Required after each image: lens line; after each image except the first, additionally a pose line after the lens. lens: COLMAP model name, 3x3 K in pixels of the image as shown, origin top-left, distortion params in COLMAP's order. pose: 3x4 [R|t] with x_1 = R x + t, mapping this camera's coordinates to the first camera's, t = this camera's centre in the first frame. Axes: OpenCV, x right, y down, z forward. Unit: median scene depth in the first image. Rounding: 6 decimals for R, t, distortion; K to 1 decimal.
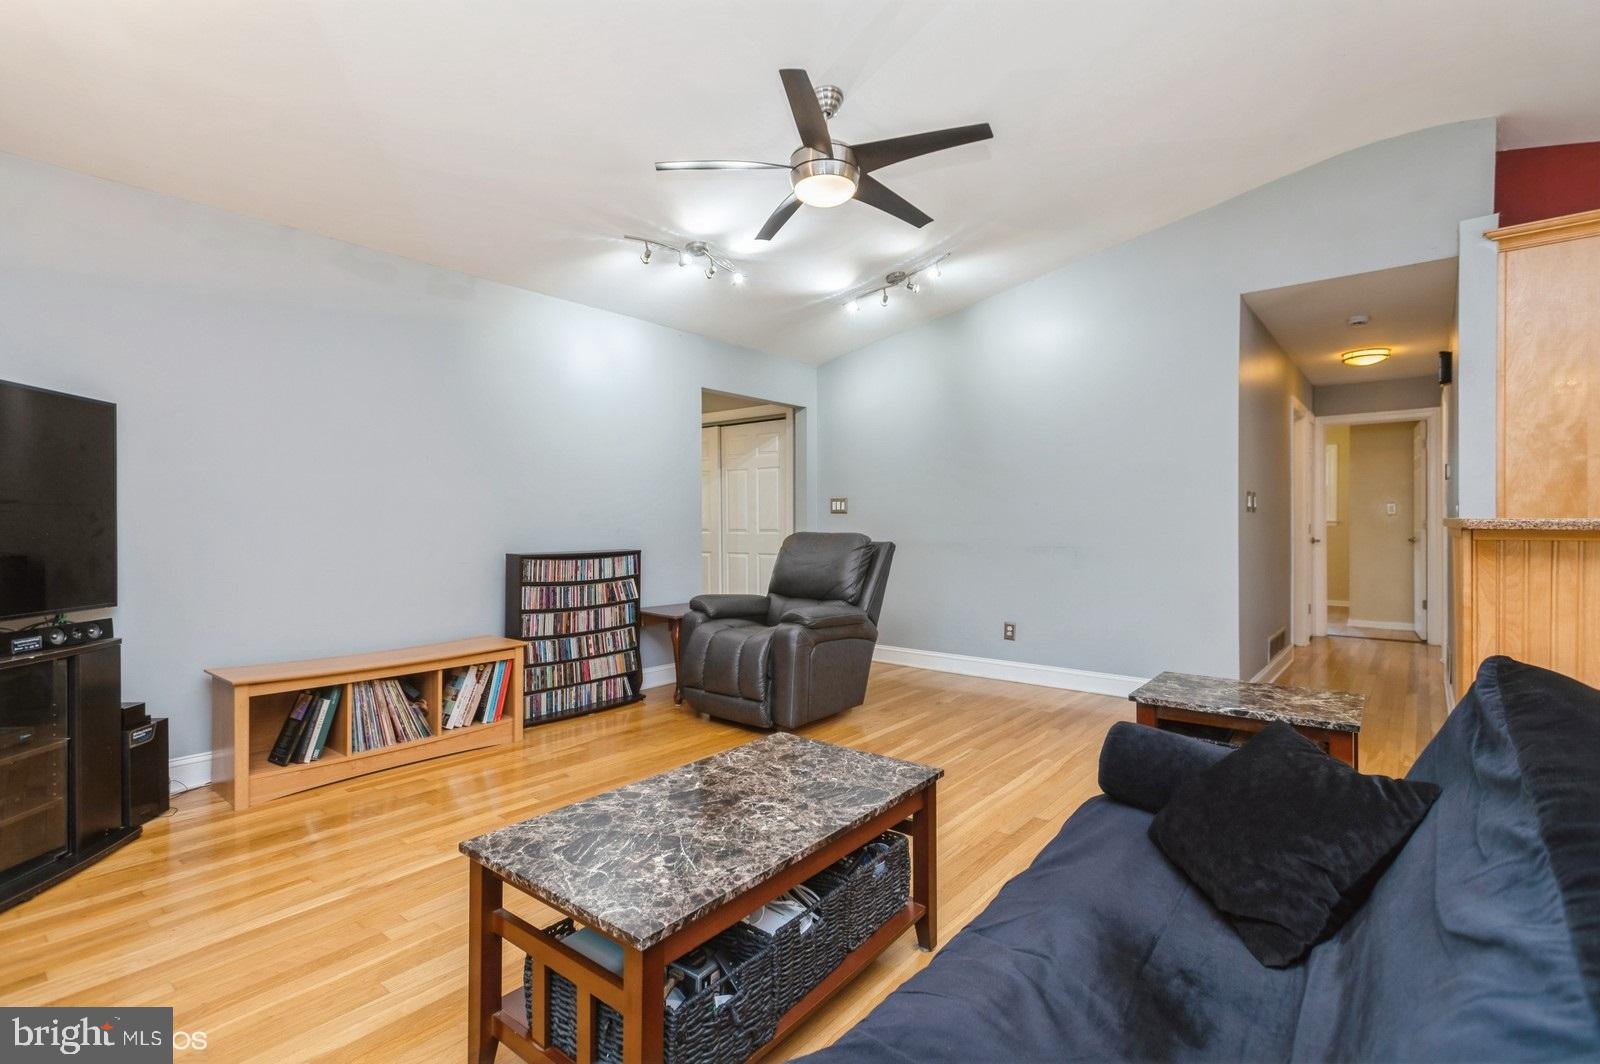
lens RADIAL K [[754.5, 0, 797.0], [0, 754.5, 522.8], [0, 0, 1]] dist [0.022440, -0.000853]
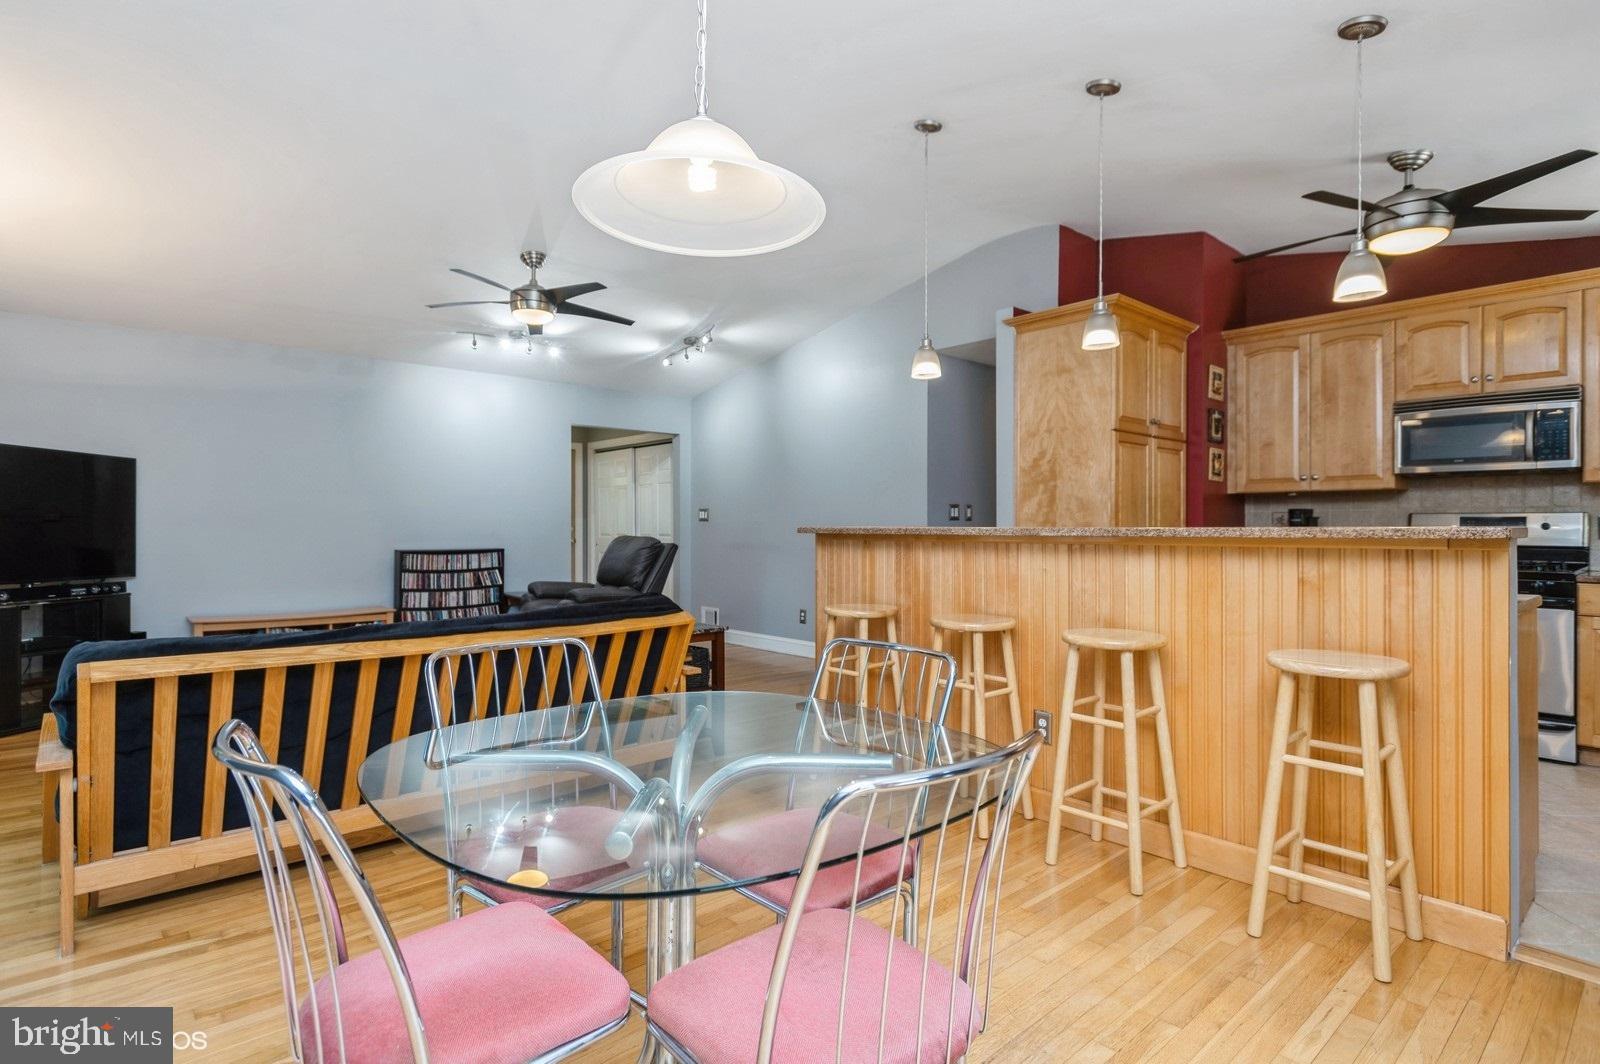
lens RADIAL K [[817.5, 0, 796.4], [0, 817.5, 527.8], [0, 0, 1]] dist [0.008647, -0.000687]
pose [[0.987528, 0.001506, -0.157434, 0.592272], [-0.001670, 0.999998, -0.000908, -0.001180], [0.157432, 0.001160, 0.987529, -0.402914]]
